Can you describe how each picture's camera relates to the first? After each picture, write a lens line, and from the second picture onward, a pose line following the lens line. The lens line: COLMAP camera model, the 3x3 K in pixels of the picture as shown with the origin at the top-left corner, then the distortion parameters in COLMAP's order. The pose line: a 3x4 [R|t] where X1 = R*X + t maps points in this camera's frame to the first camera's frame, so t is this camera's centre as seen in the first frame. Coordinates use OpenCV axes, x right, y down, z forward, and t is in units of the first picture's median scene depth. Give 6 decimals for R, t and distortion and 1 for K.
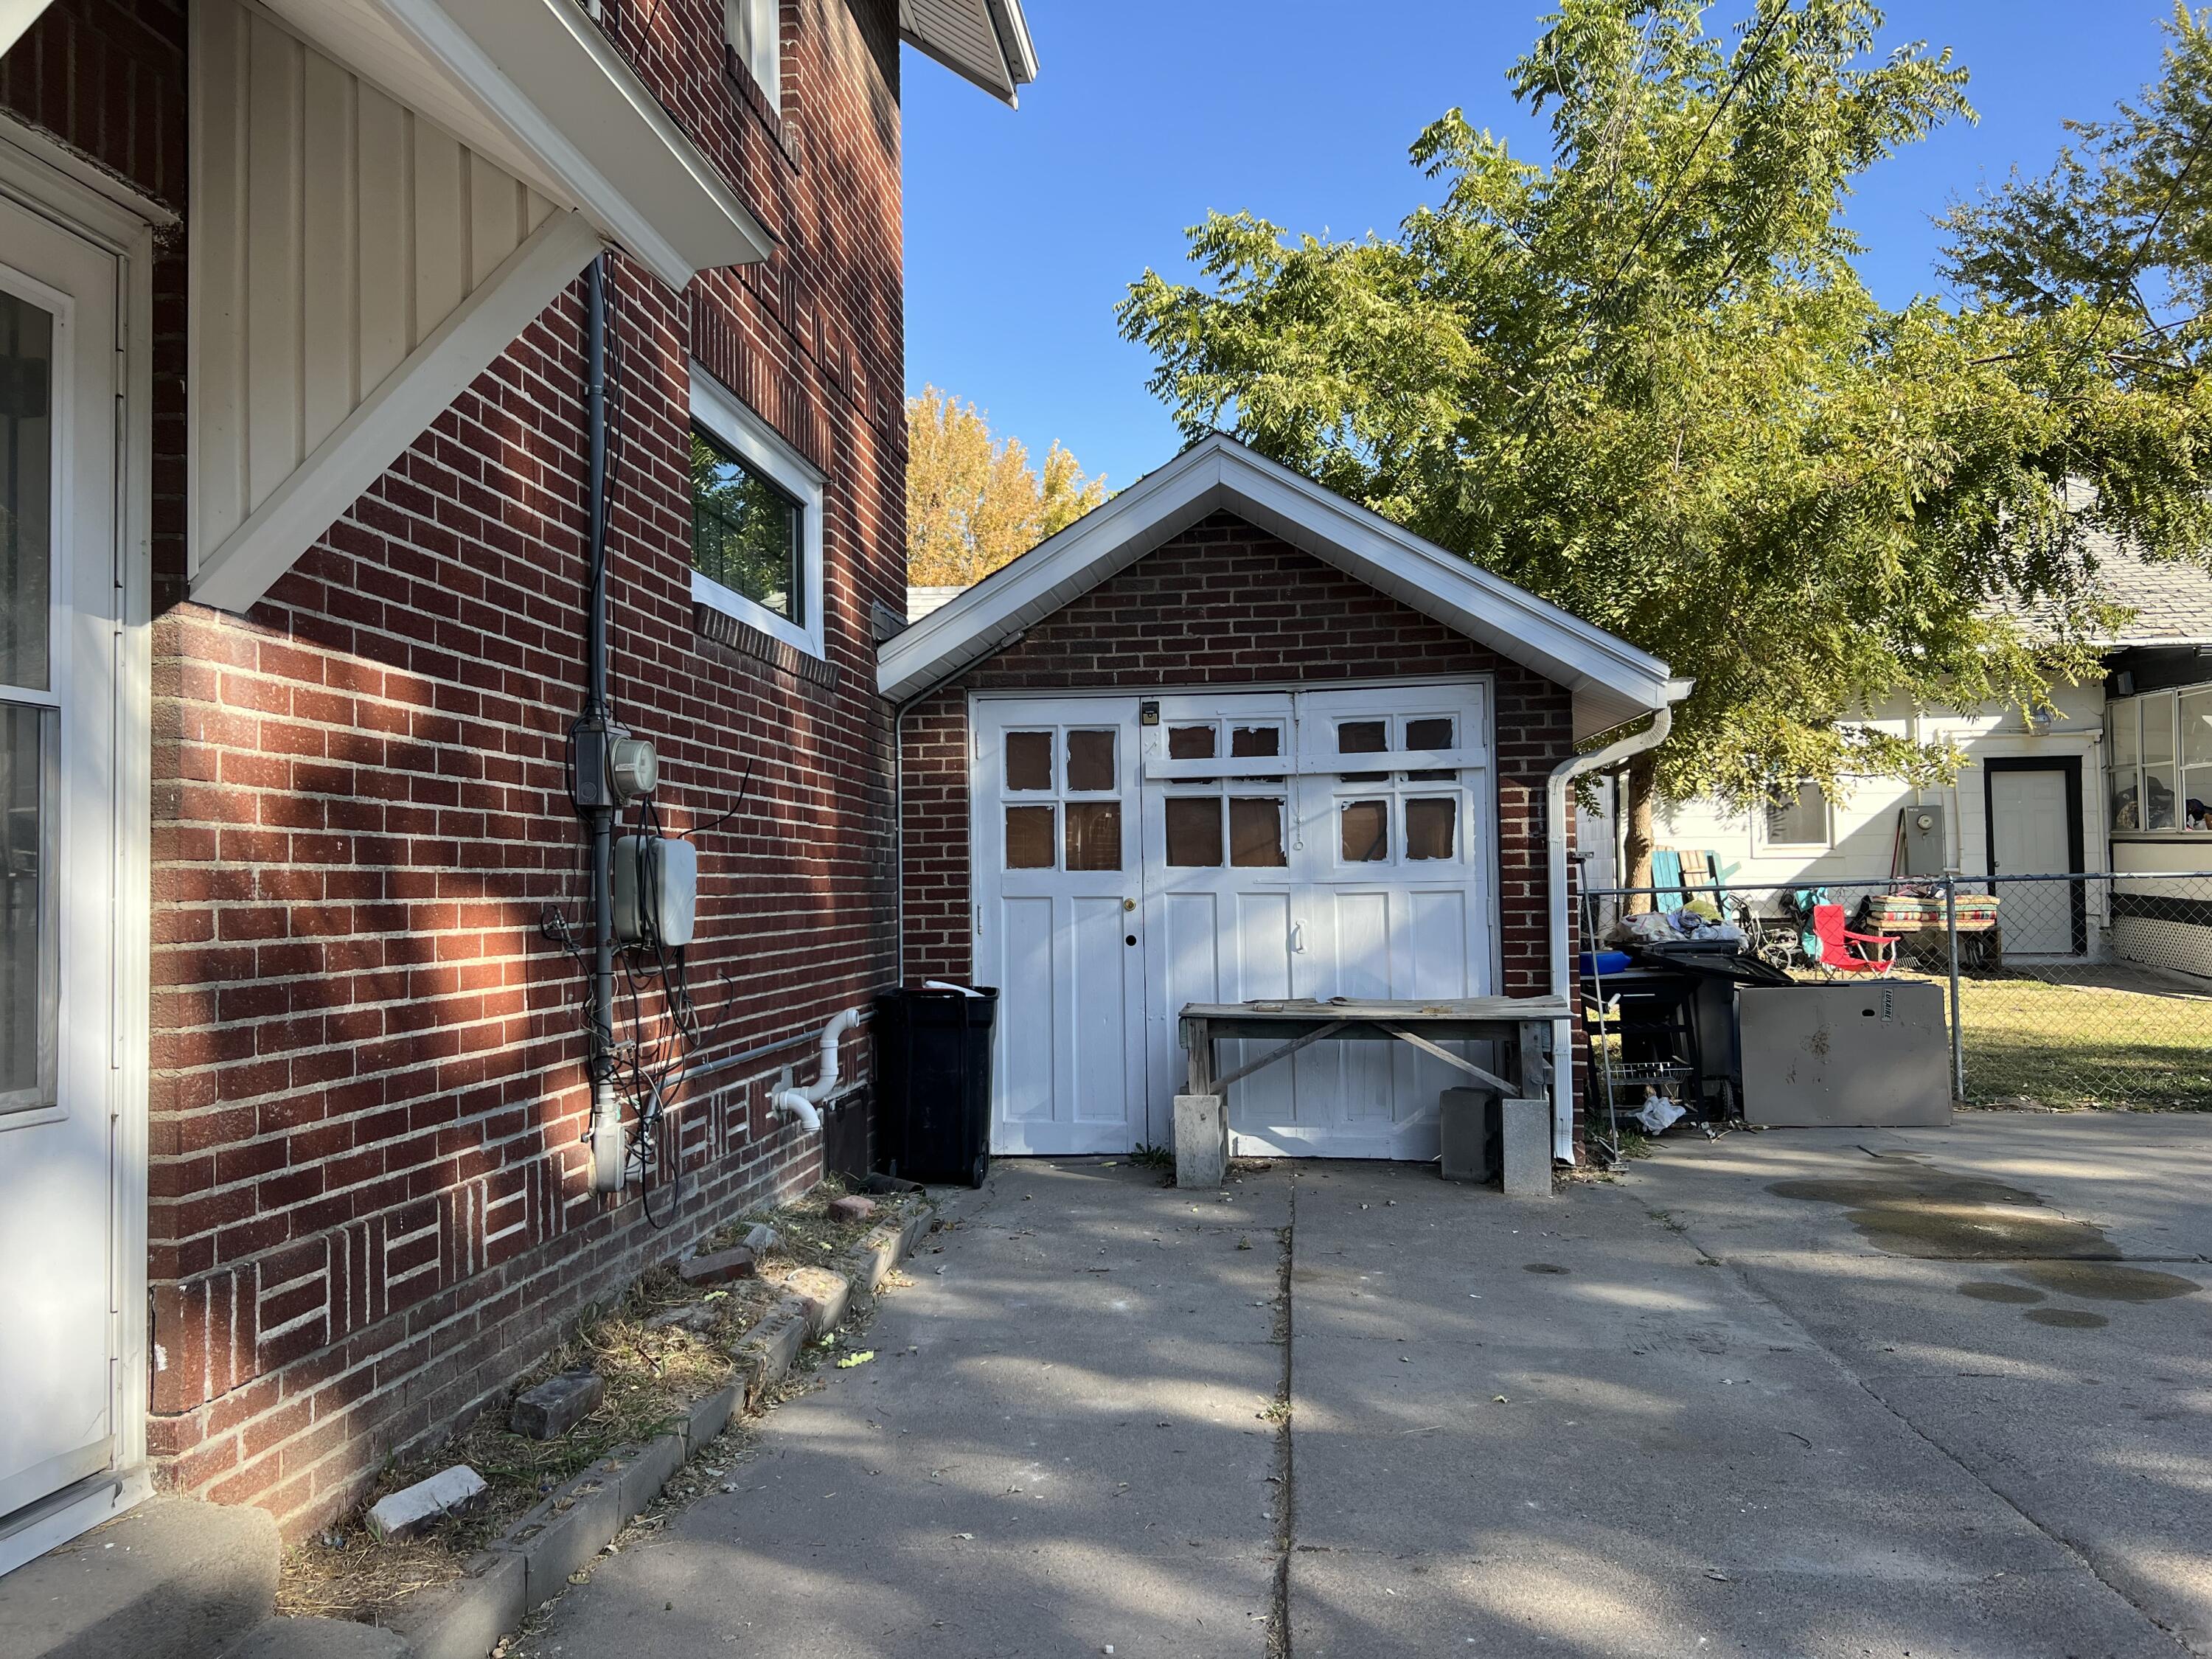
lens RADIAL K [[1654.4, 0, 1099.5], [0, 1654.4, 821.9], [0, 0, 1]] dist [0.094015, -0.144109]
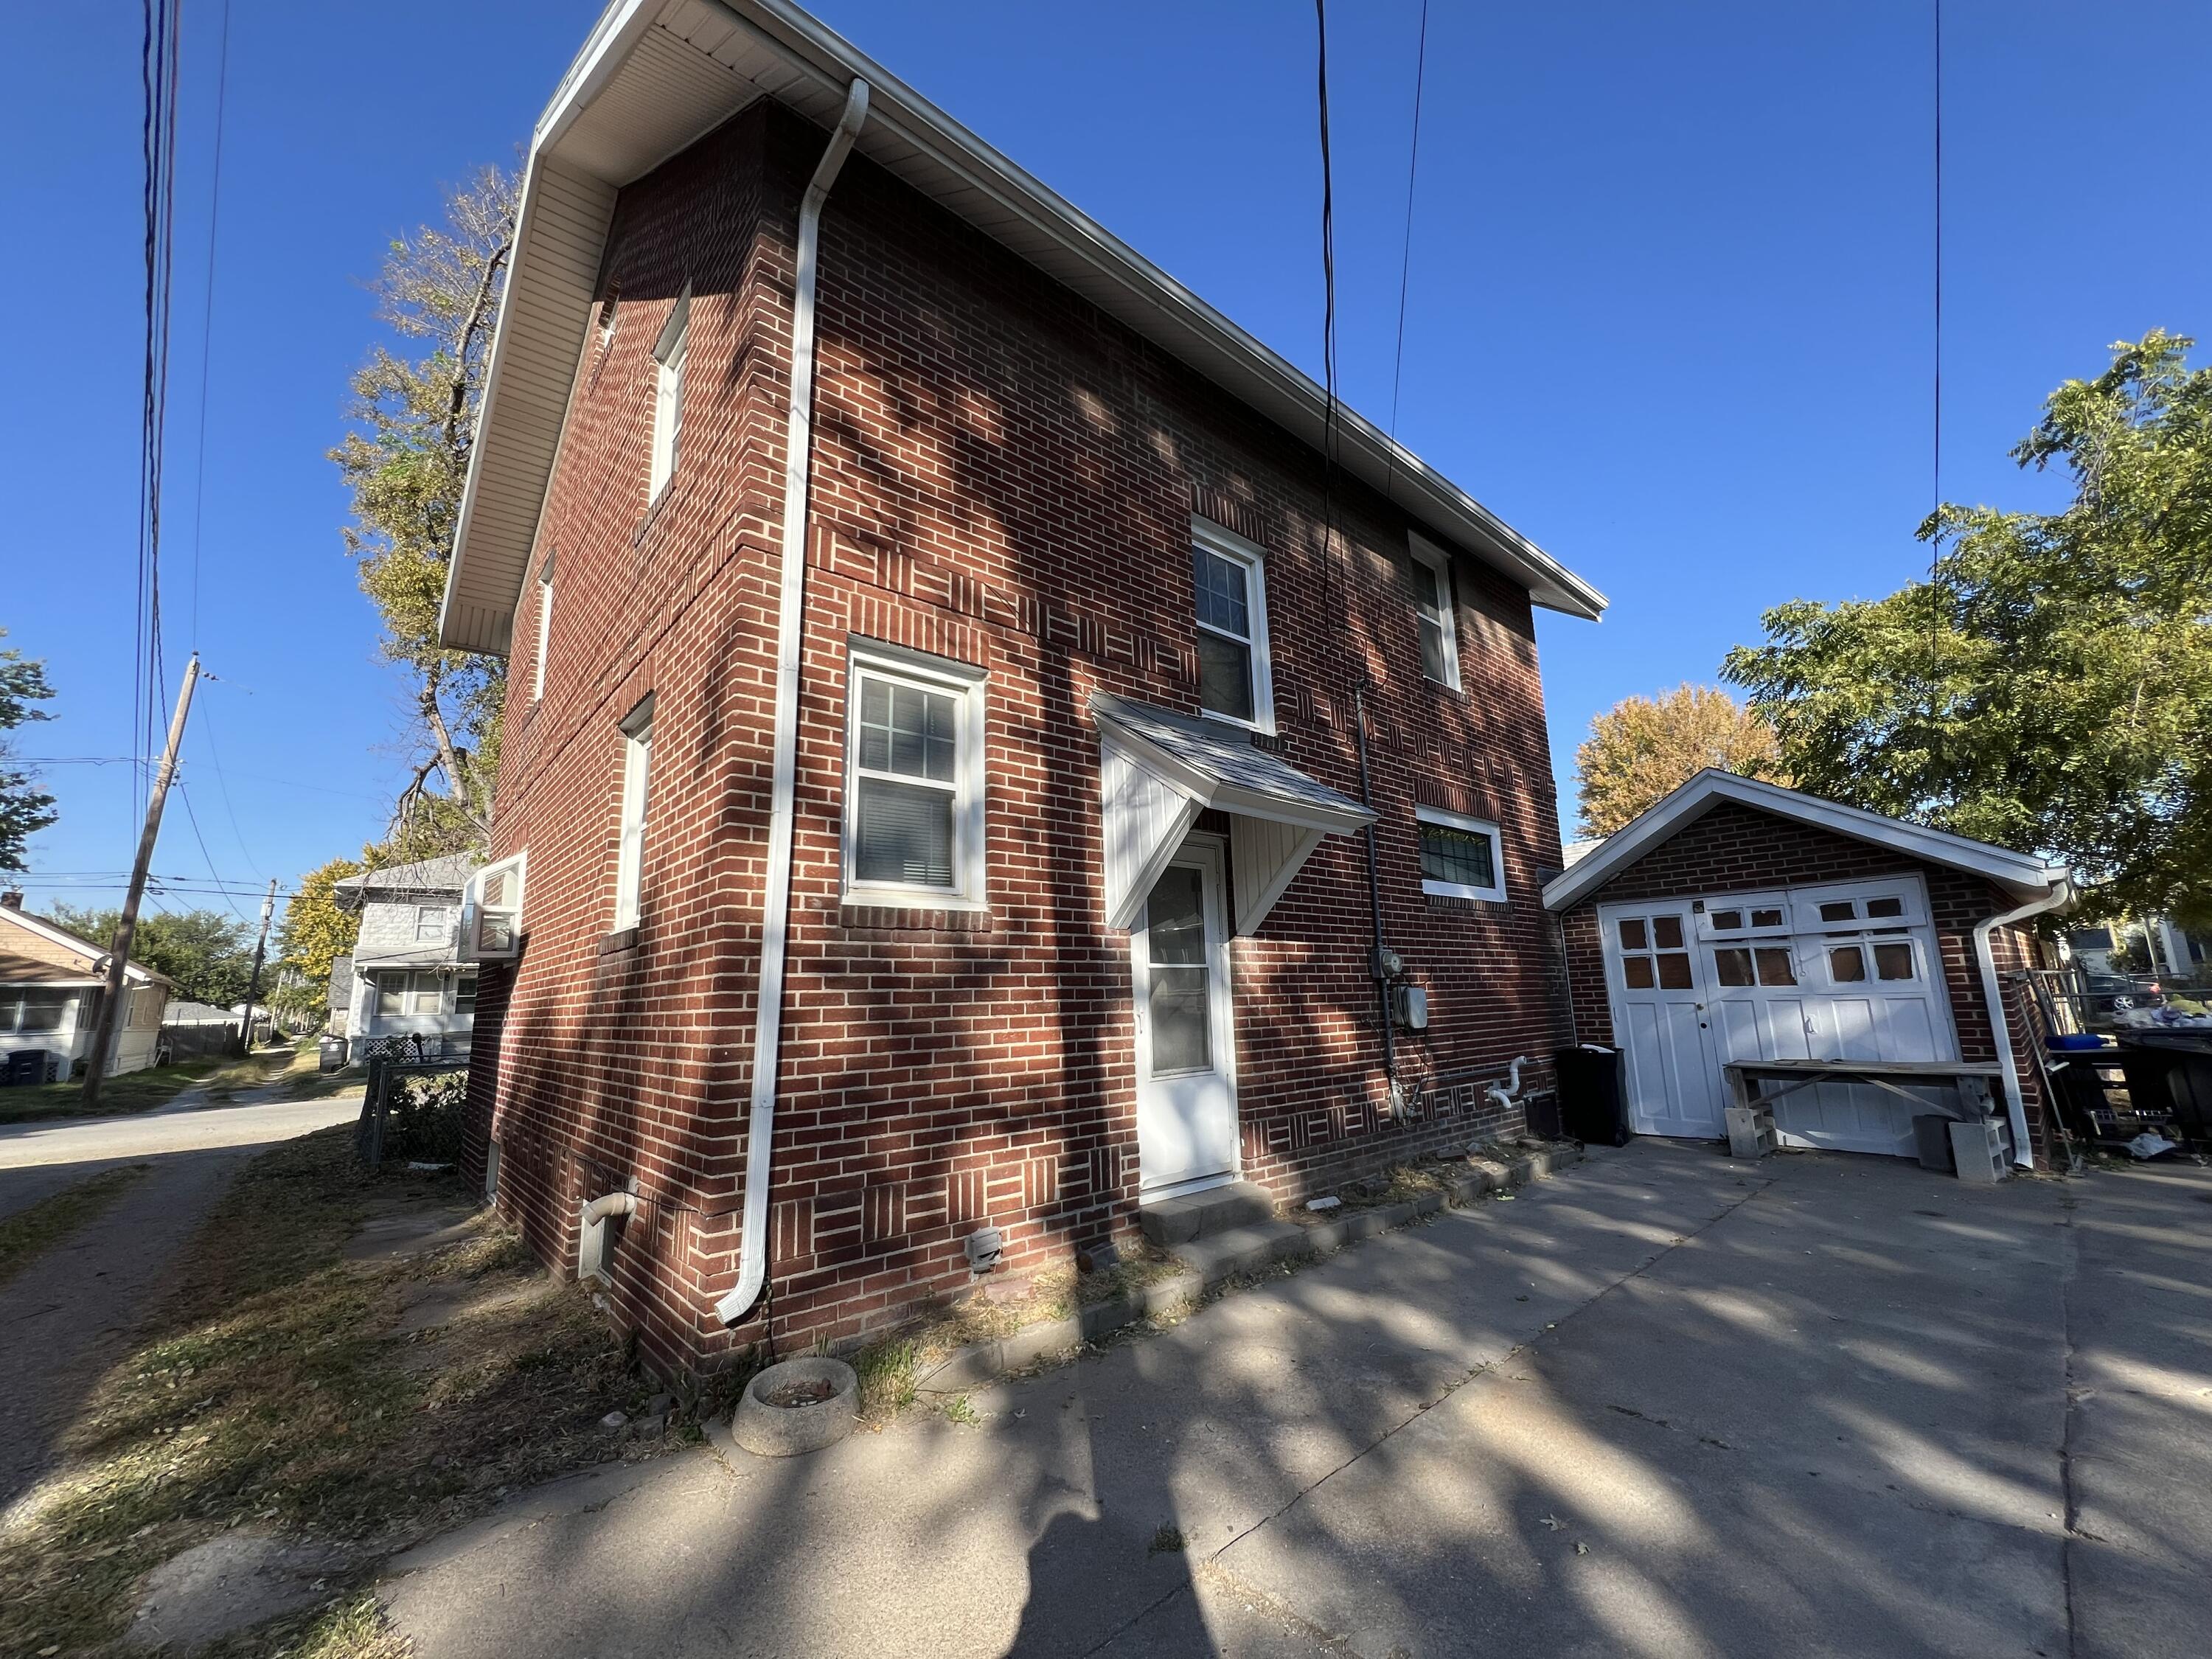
lens RADIAL K [[880.9, 0, 1107.3], [0, 880.9, 834.2], [0, 0, 1]] dist [0.000127, -0.000445]
pose [[0.741974, -0.131846, -0.657336, 0.213933], [0.044631, 0.988011, -0.147794, -0.028963], [0.668941, 0.080322, 0.738963, -0.251711]]
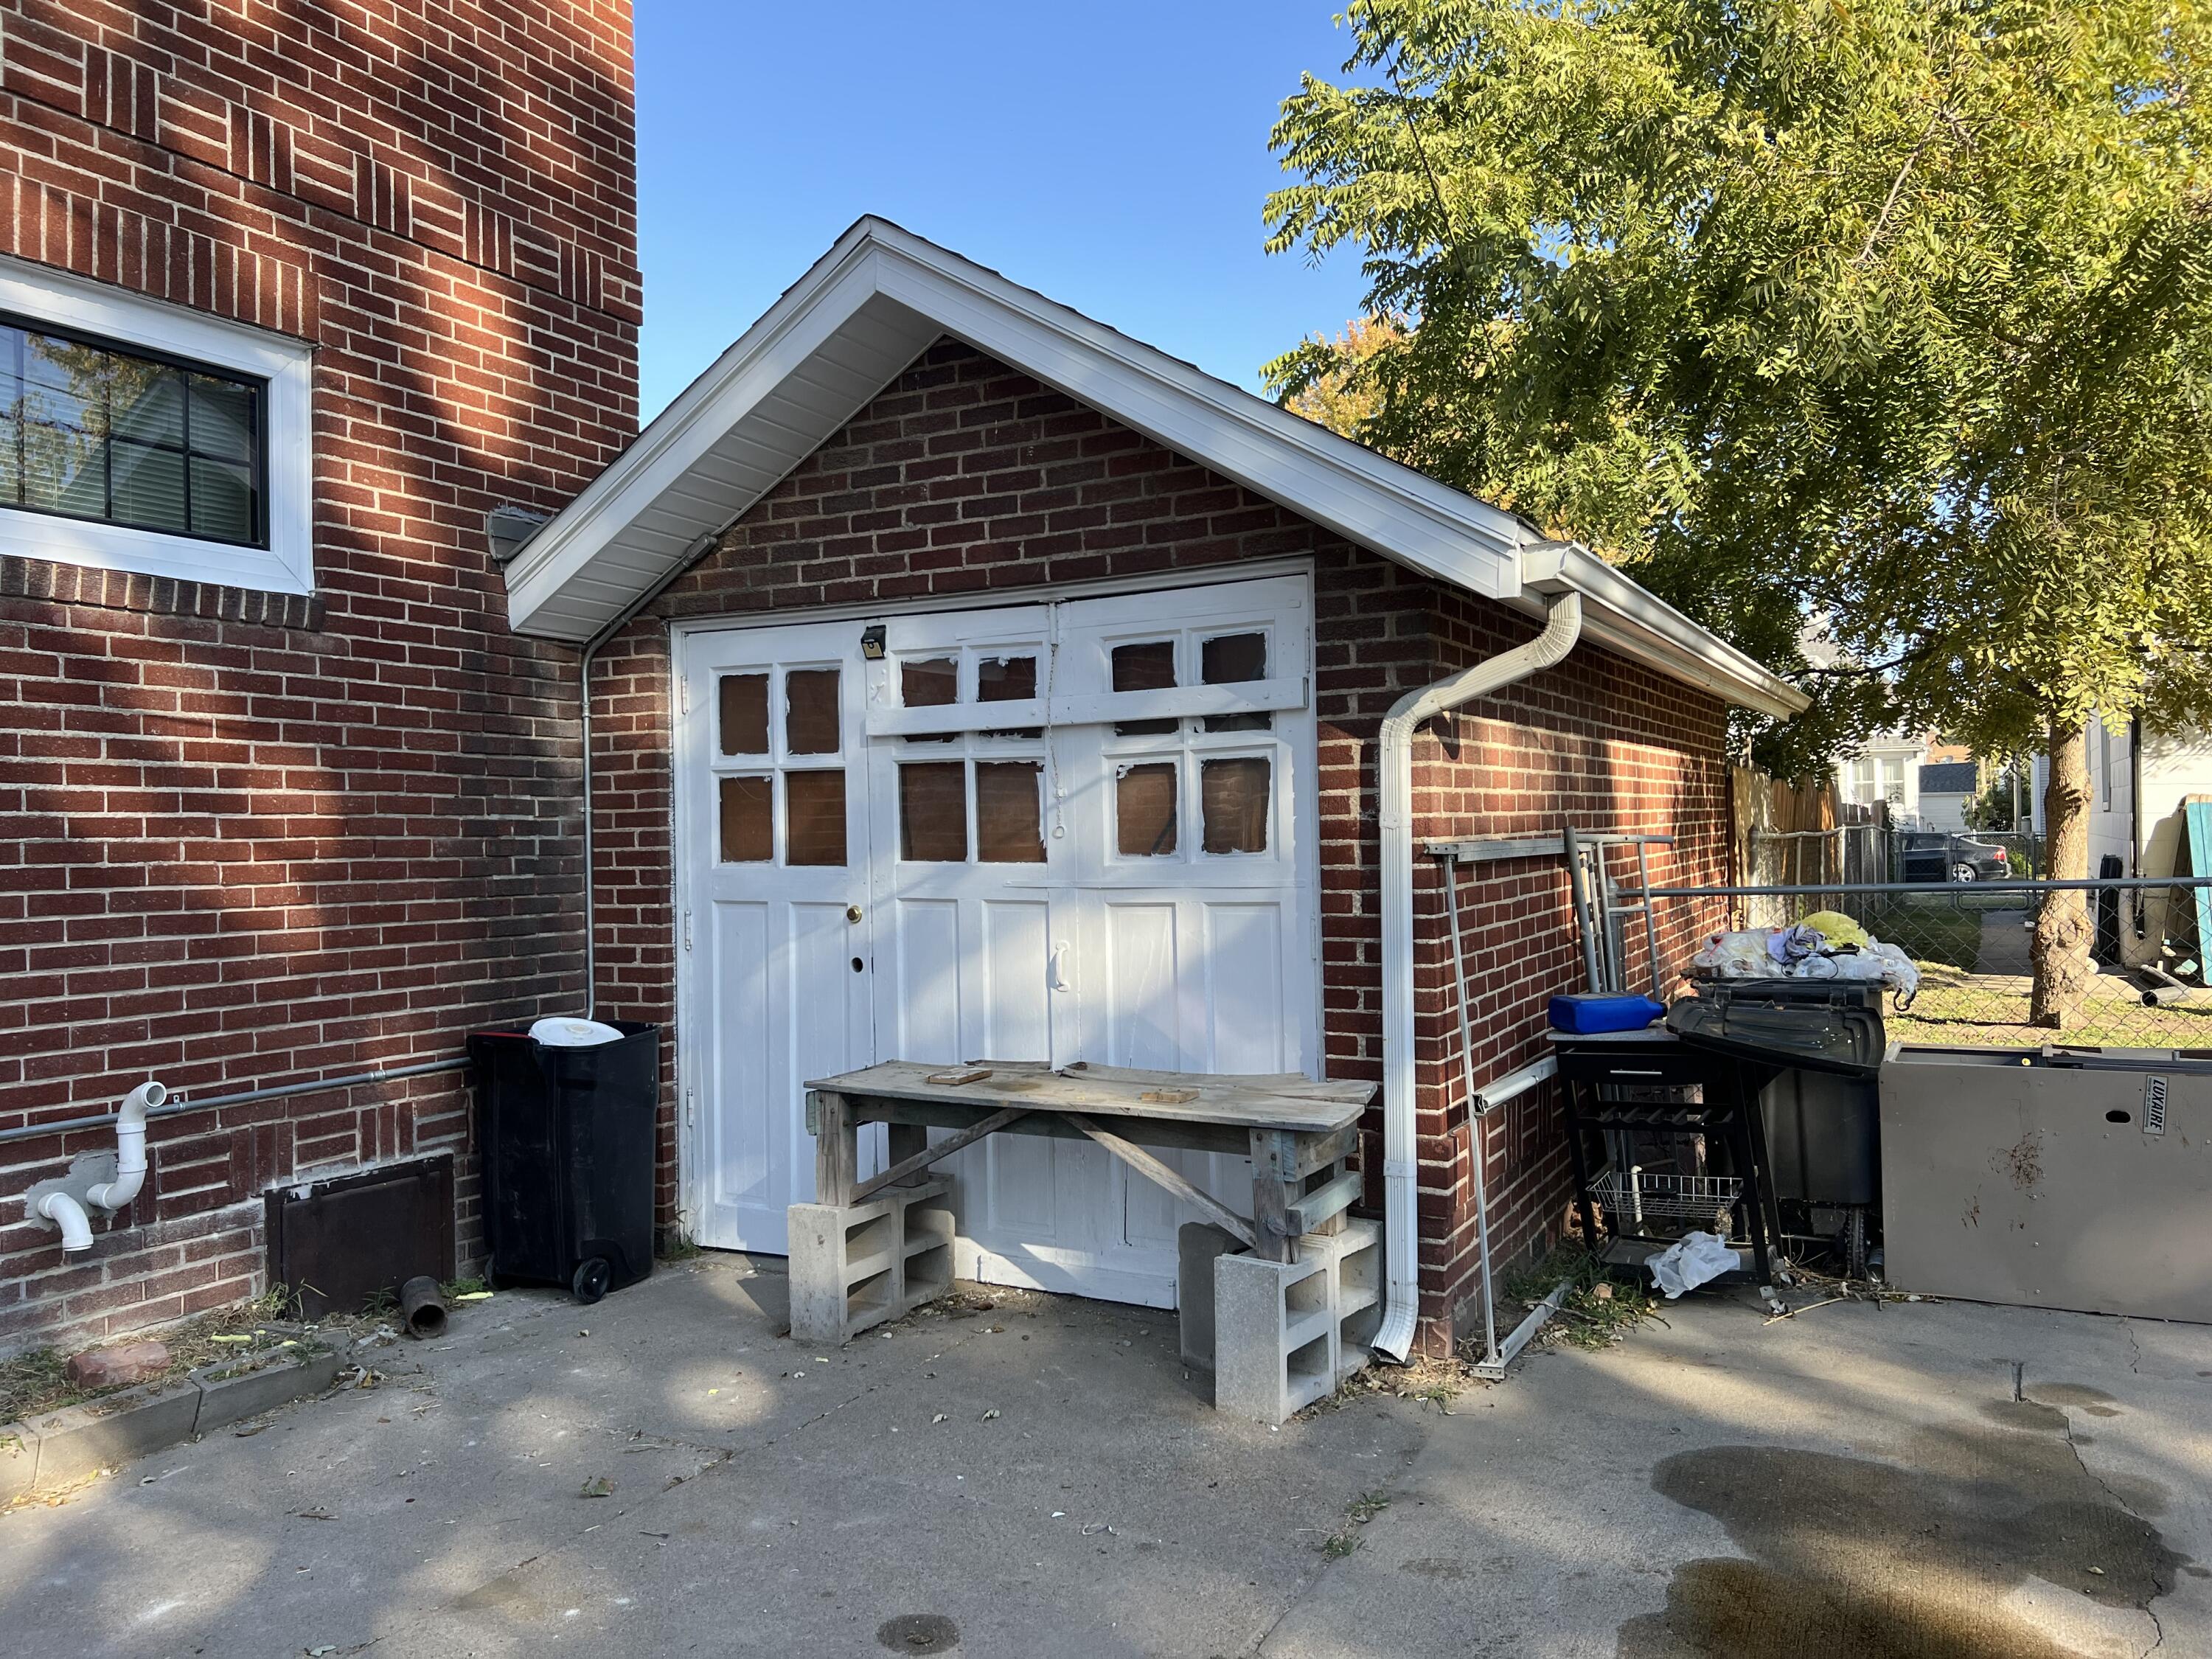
lens RADIAL K [[1669.6, 0, 1106.0], [0, 1669.6, 829.5], [0, 0, 1]] dist [0.132133, -0.267626]
pose [[0.929789, -0.002028, -0.368087, 0.394433], [0.017827, 0.999059, 0.039526, -0.013264], [0.367661, -0.043313, 0.928951, 0.384202]]
